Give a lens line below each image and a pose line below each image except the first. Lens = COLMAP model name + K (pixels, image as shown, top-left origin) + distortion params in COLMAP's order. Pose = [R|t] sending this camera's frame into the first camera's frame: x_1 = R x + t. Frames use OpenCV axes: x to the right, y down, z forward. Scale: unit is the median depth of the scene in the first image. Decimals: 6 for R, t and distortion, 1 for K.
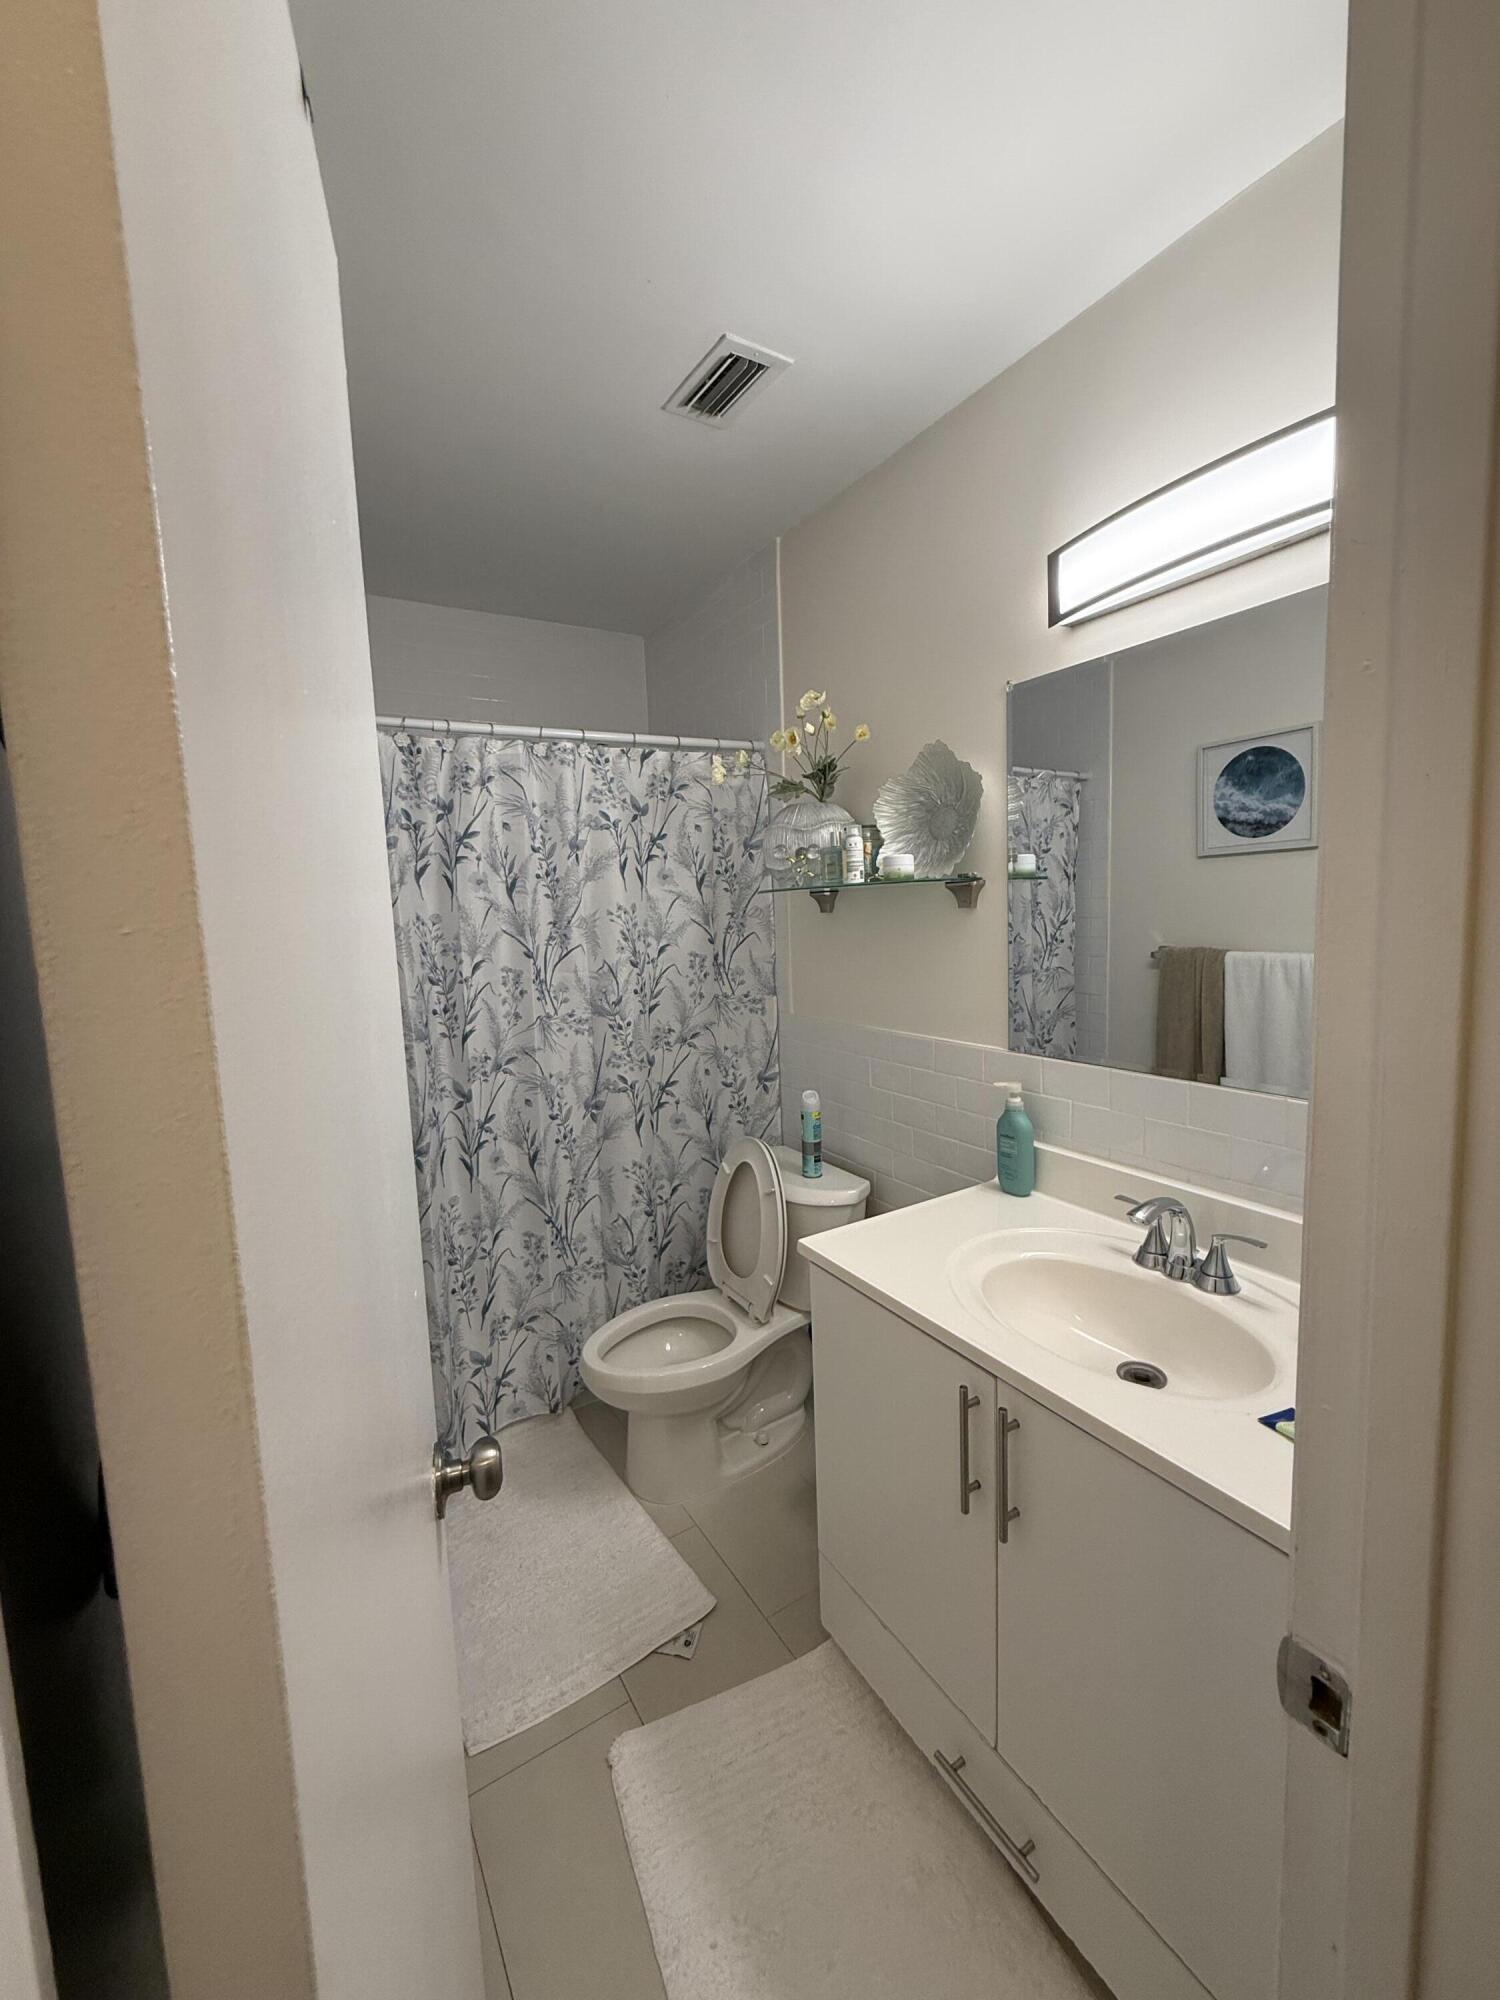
lens RADIAL K [[789.8, 0, 750.0], [0, 789.8, 1000.0], [0, 0, 1]] dist [-0.002749, -0.000397]
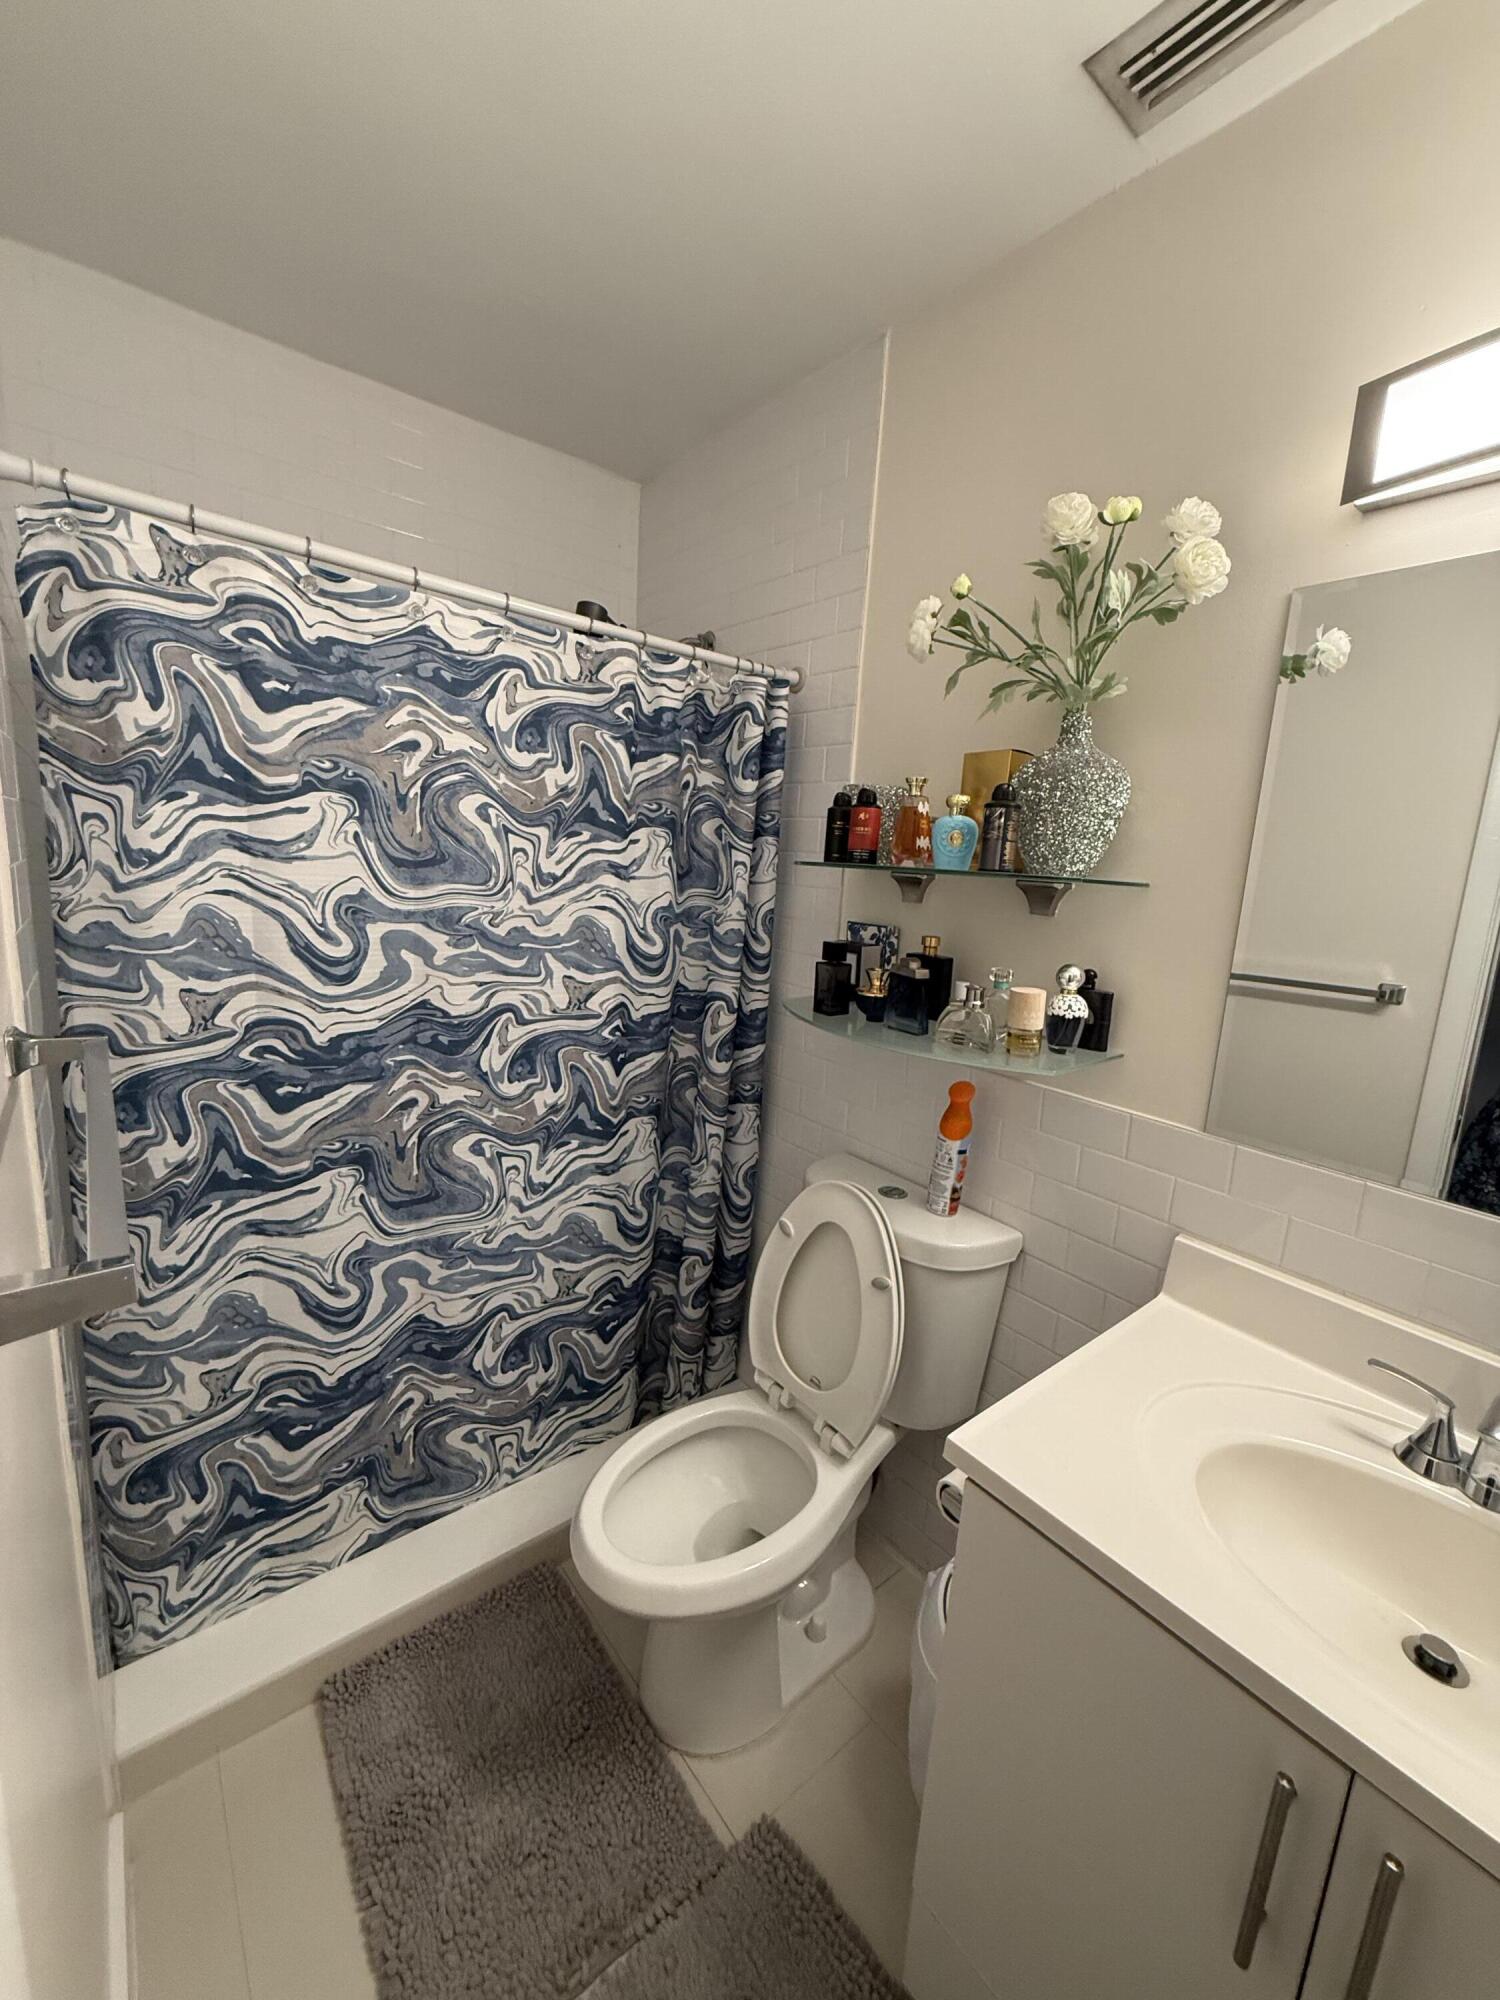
lens RADIAL K [[789.8, 0, 750.0], [0, 789.8, 1000.0], [0, 0, 1]] dist [-0.002749, -0.000397]
pose [[0.986750, 0.068745, 0.146965, -0.198775], [-0.076871, 0.995769, 0.050341, -0.059033], [-0.142883, -0.060972, 0.987860, 0.434017]]
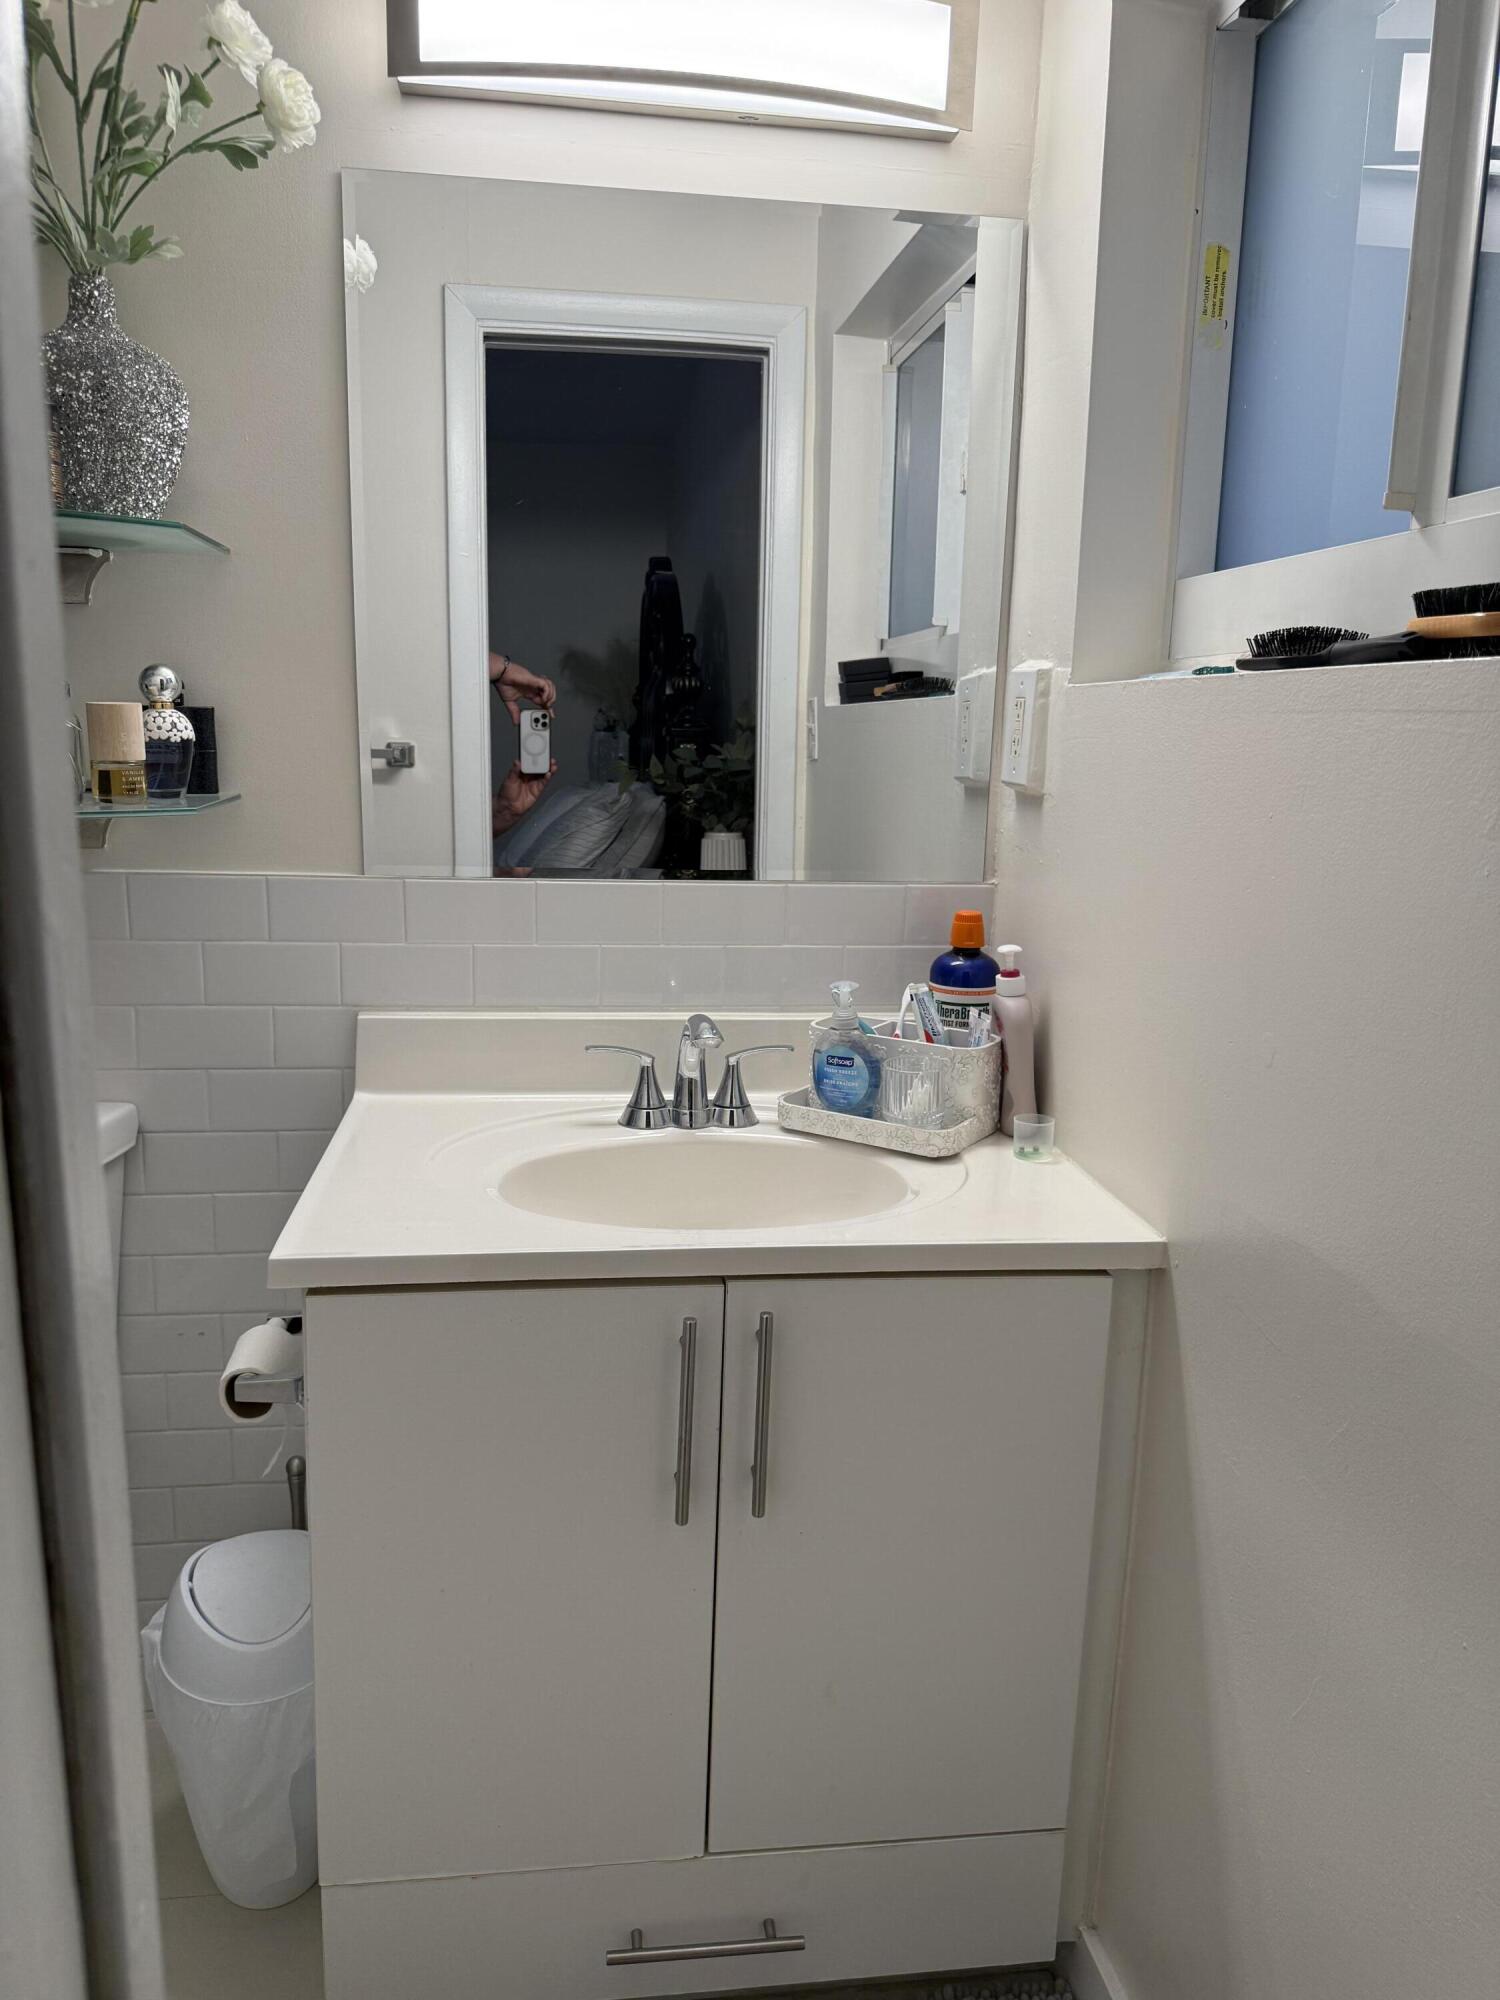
lens RADIAL K [[1402.9, 0, 750.0], [0, 1402.9, 1000.0], [0, 0, 1]] dist [0.000629, 0.003727]
pose [[0.405877, -0.134822, 0.903929, -0.559311], [0.070058, 0.990739, 0.116313, 0.087862], [-0.911239, 0.016119, 0.411563, 0.404977]]
